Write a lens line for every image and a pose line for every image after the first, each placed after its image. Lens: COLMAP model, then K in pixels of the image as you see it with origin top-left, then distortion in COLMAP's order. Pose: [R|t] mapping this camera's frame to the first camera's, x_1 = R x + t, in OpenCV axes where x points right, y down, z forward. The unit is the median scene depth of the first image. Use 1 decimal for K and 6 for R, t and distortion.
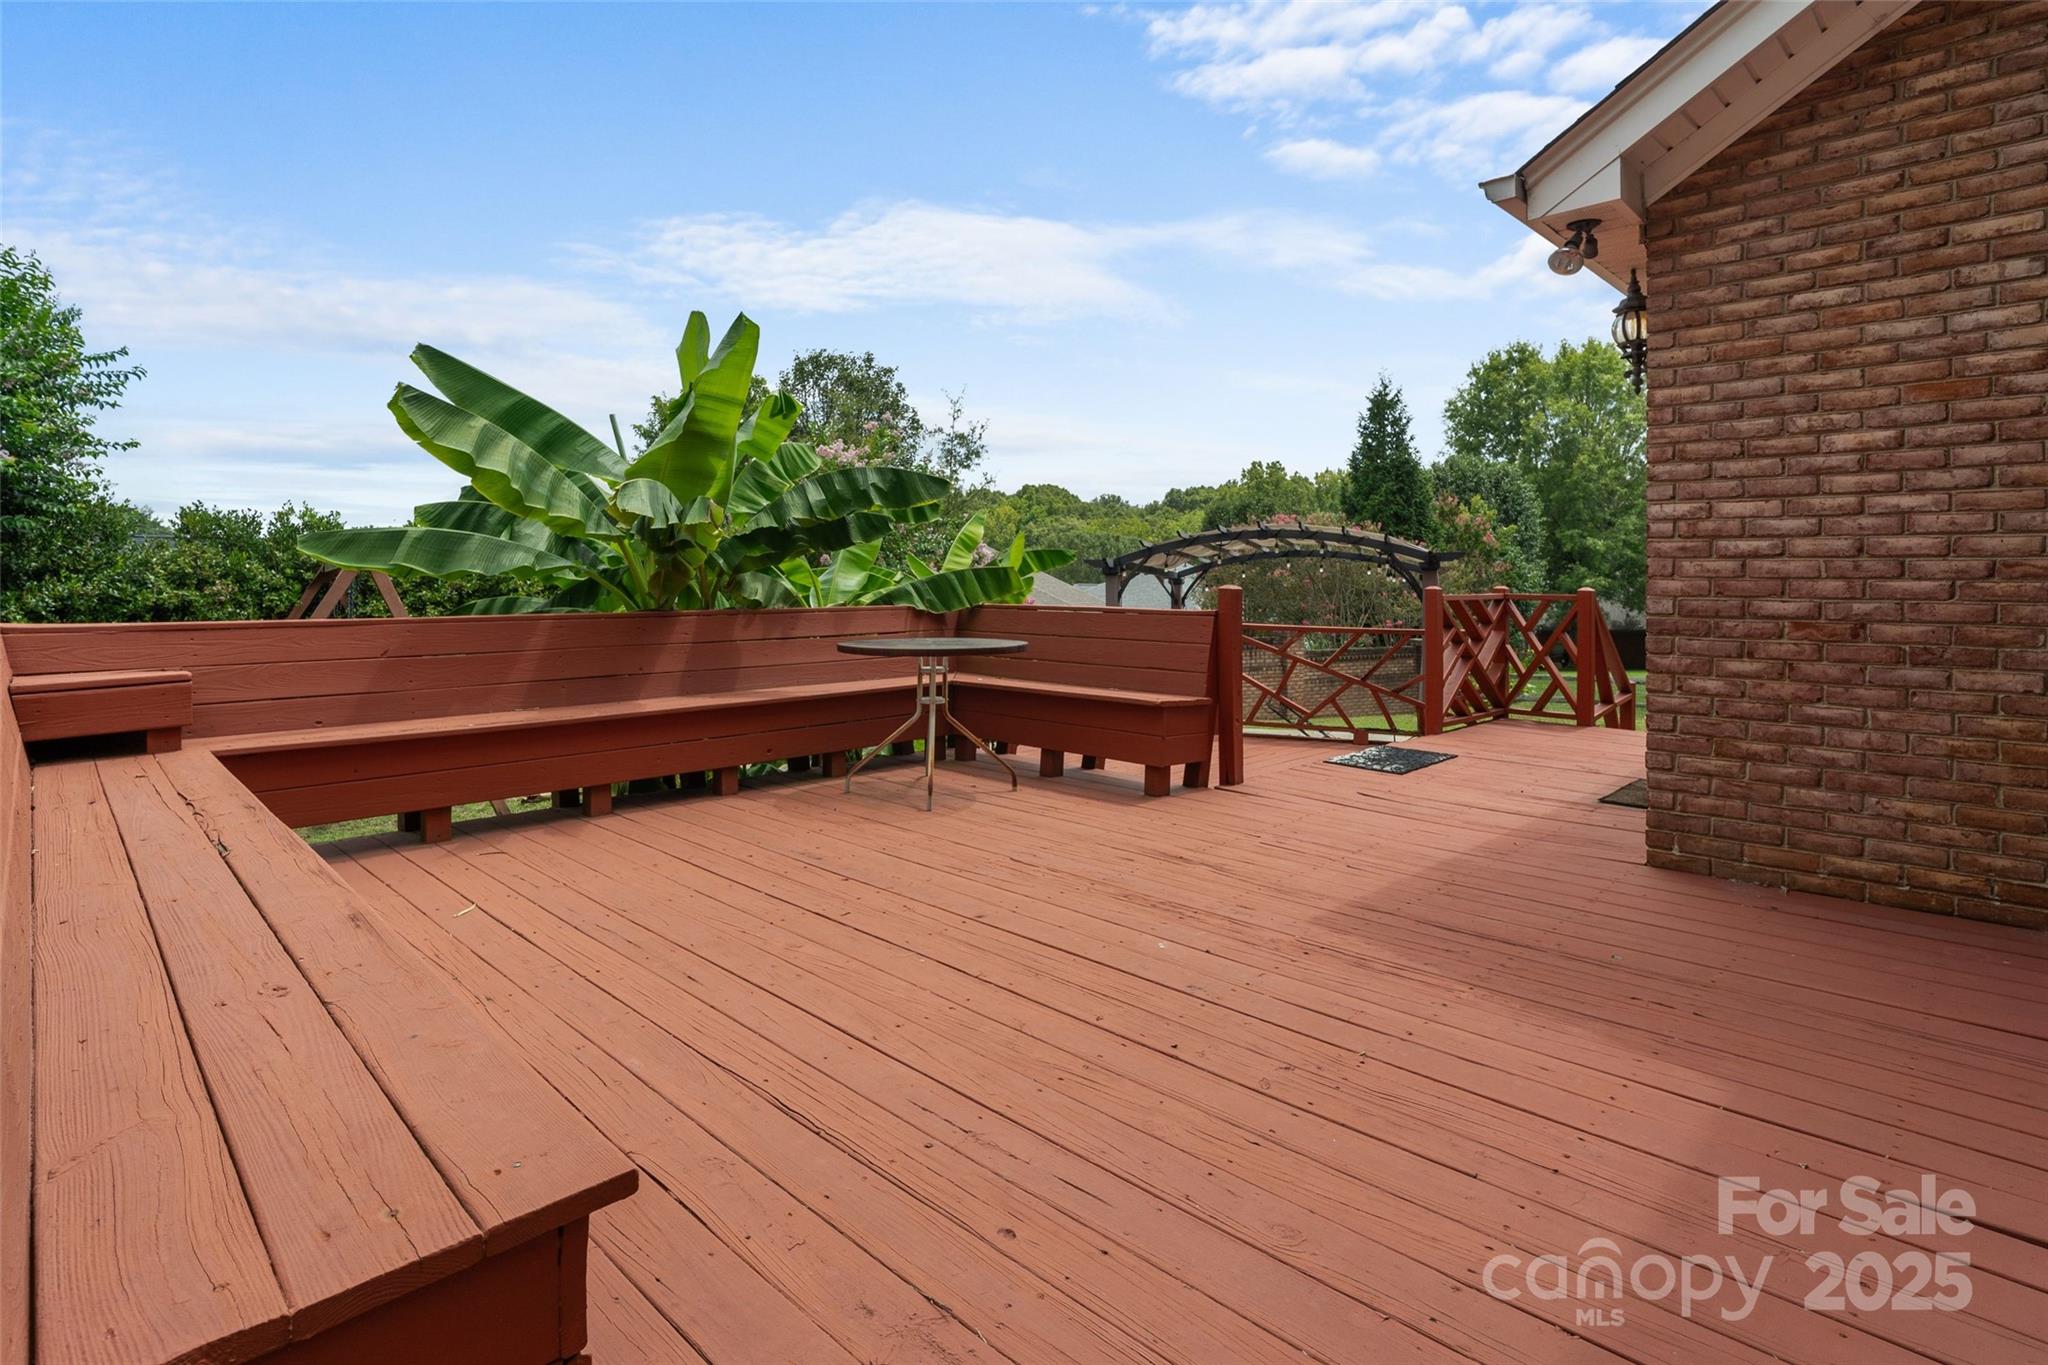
lens RADIAL K [[984.1, 0, 1015.1], [0, 984.1, 575.9], [0, 0, 1]] dist [-0.008097, 0.002610]
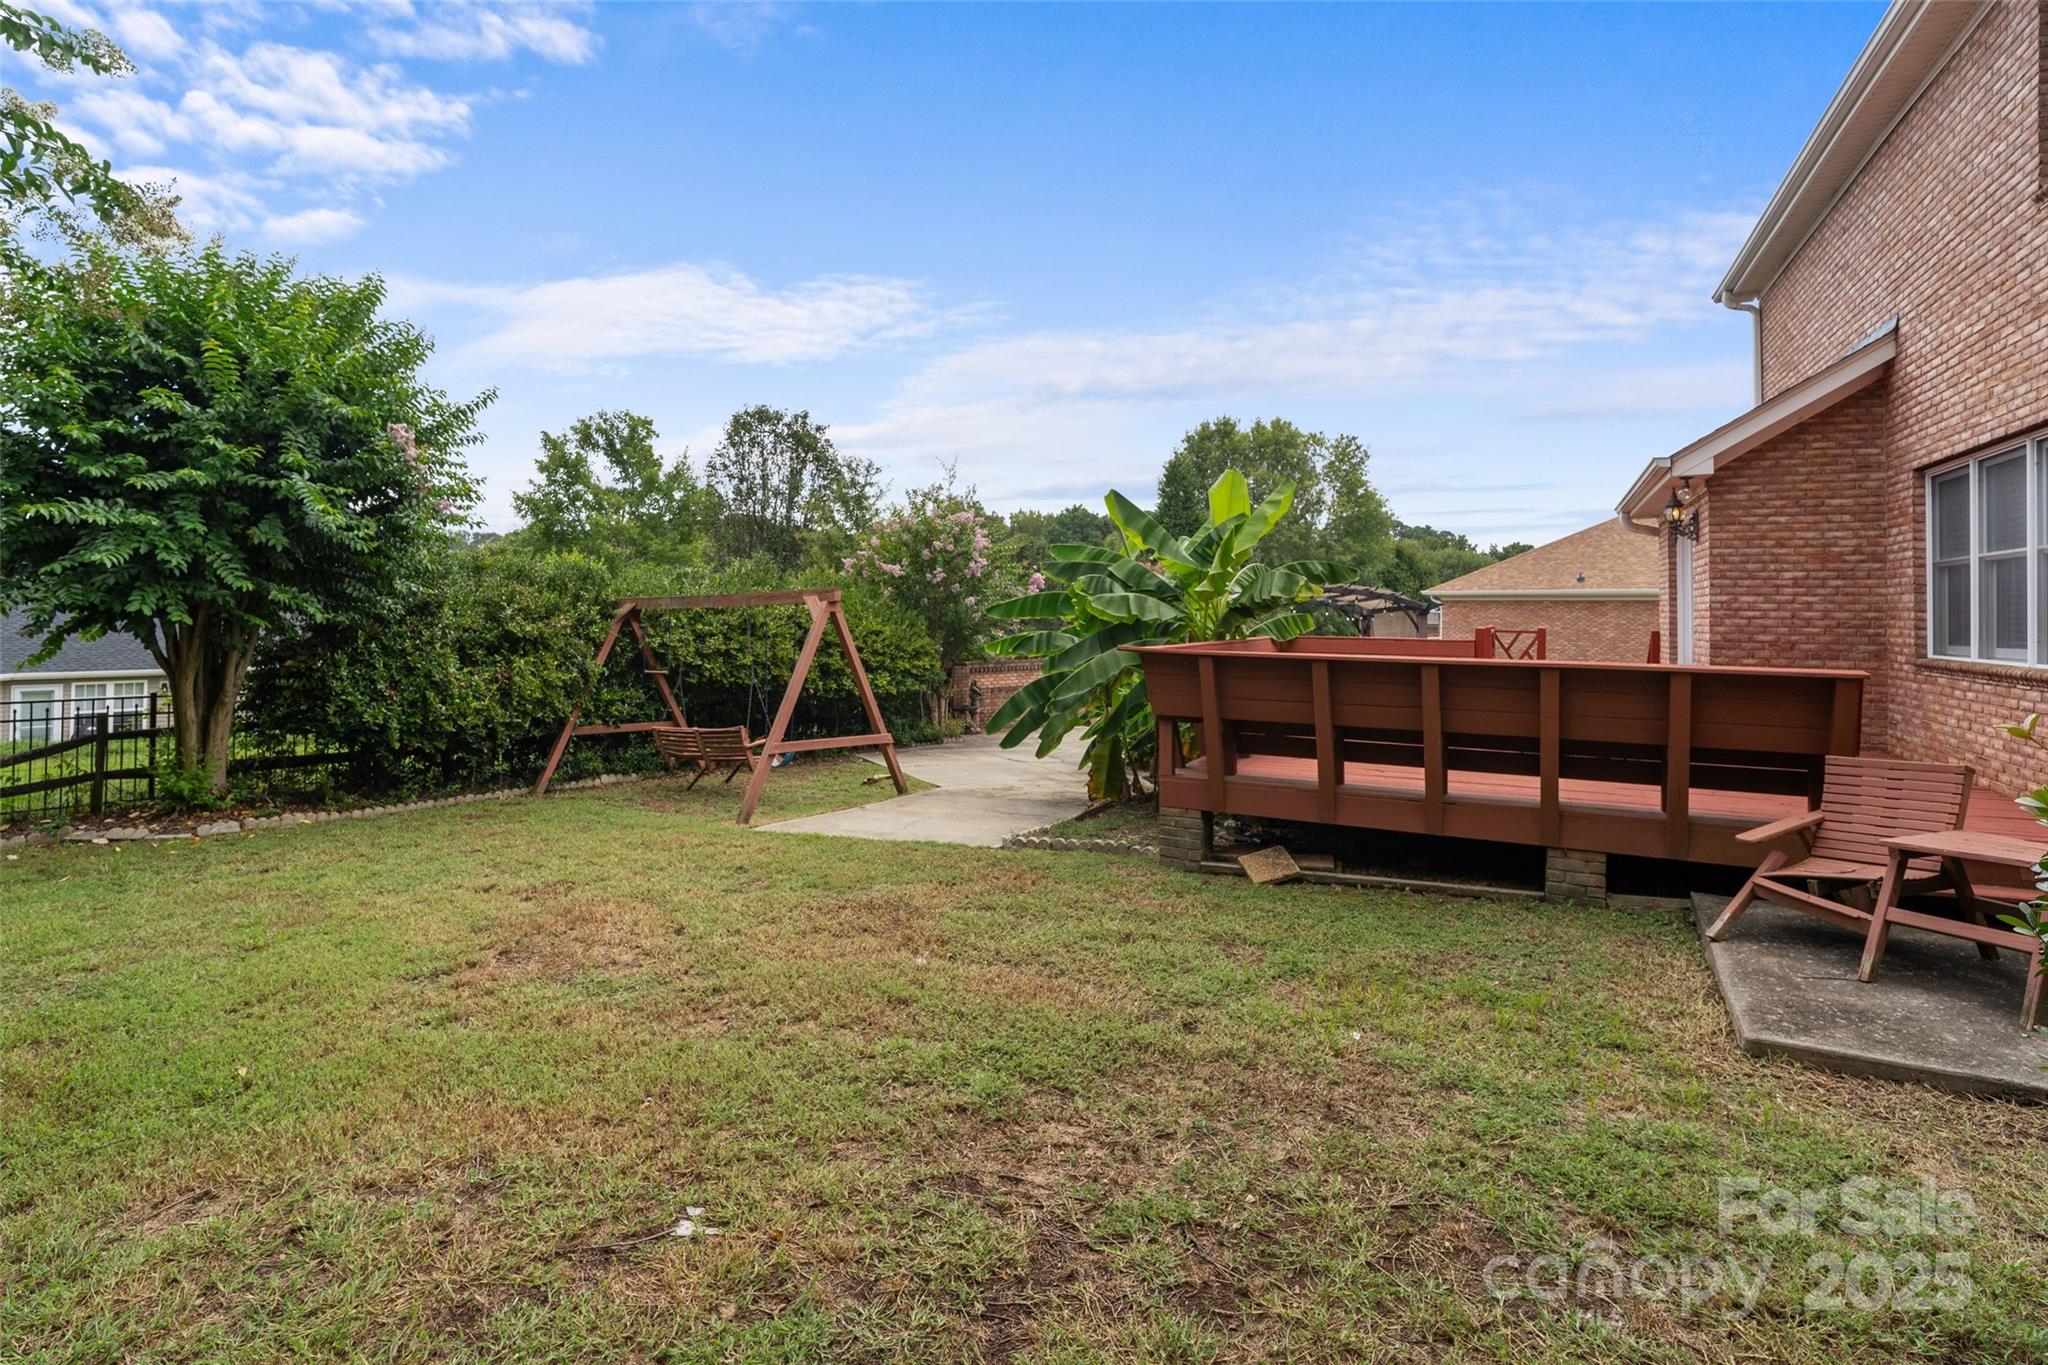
lens RADIAL K [[984.1, 0, 1014.2], [0, 984.1, 601.4], [0, 0, 1]] dist [-0.008097, 0.002610]
pose [[0.952807, 0.013568, 0.303273, -1.867947], [-0.010110, 0.999865, -0.012969, -0.011081], [-0.303408, 0.009291, 0.952816, -0.849122]]
